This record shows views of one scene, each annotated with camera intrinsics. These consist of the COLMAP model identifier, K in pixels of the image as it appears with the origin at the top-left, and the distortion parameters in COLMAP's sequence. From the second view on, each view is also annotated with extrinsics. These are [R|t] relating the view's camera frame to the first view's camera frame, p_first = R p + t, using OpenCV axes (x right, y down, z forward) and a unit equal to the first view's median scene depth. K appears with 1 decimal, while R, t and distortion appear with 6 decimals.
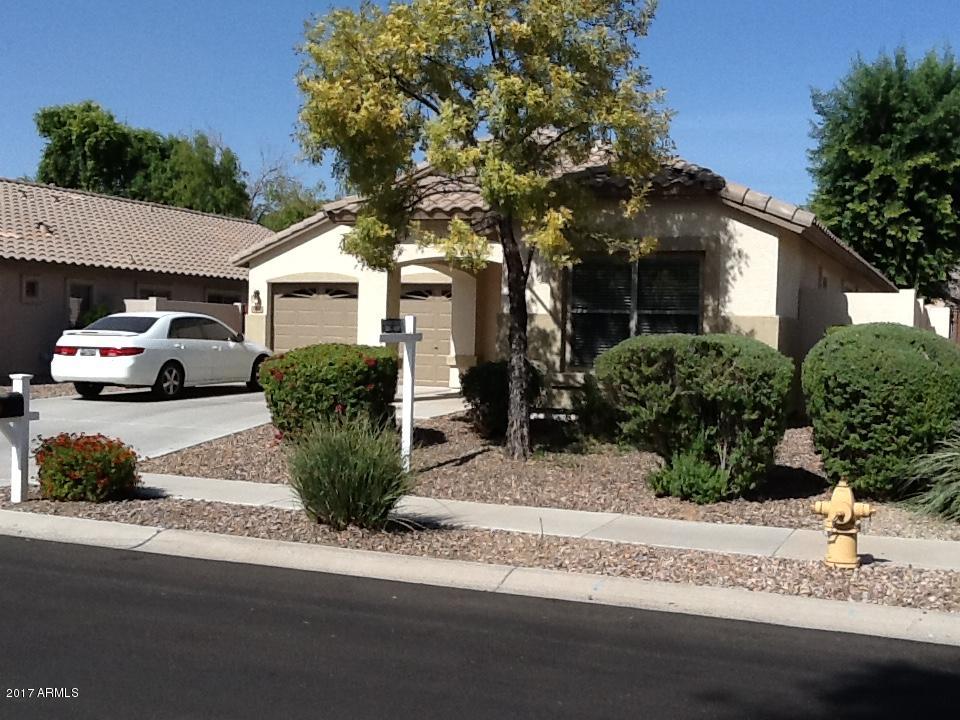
lens RADIAL K [[1192.6, 0, 507.8], [0, 1192.6, 359.4], [0, 0, 1]] dist [0.003172, -0.043139]
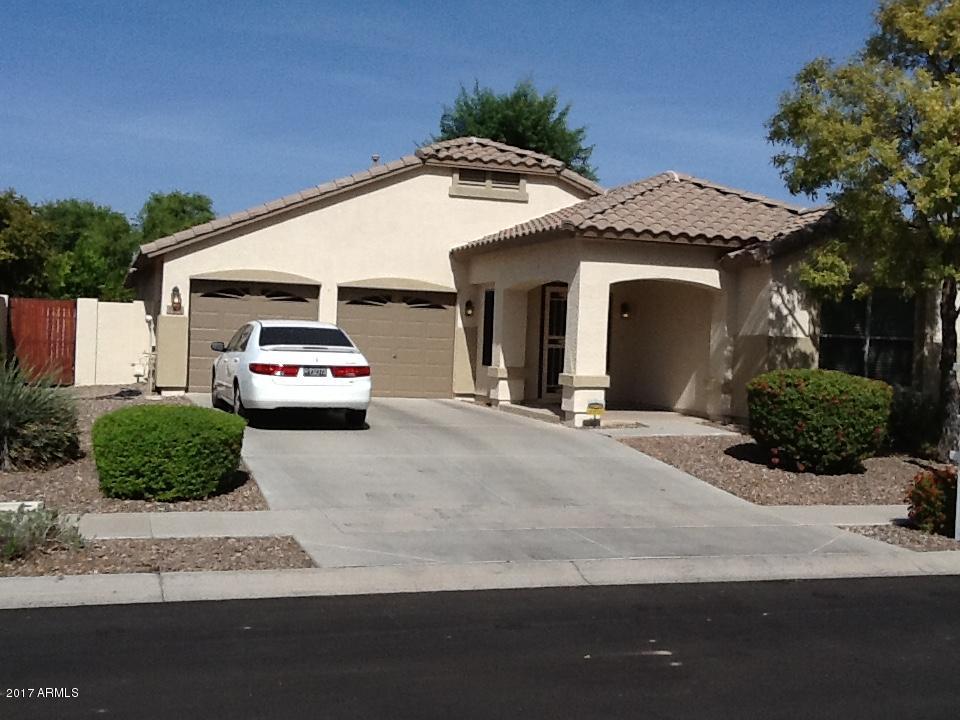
lens RADIAL K [[1192.6, 0, 507.8], [0, 1192.6, 359.4], [0, 0, 1]] dist [0.003172, -0.043139]
pose [[0.749283, -0.004042, 0.662238, -0.927462], [-0.005909, 0.999901, 0.012788, -0.030399], [-0.662224, -0.013495, 0.749185, 0.336382]]
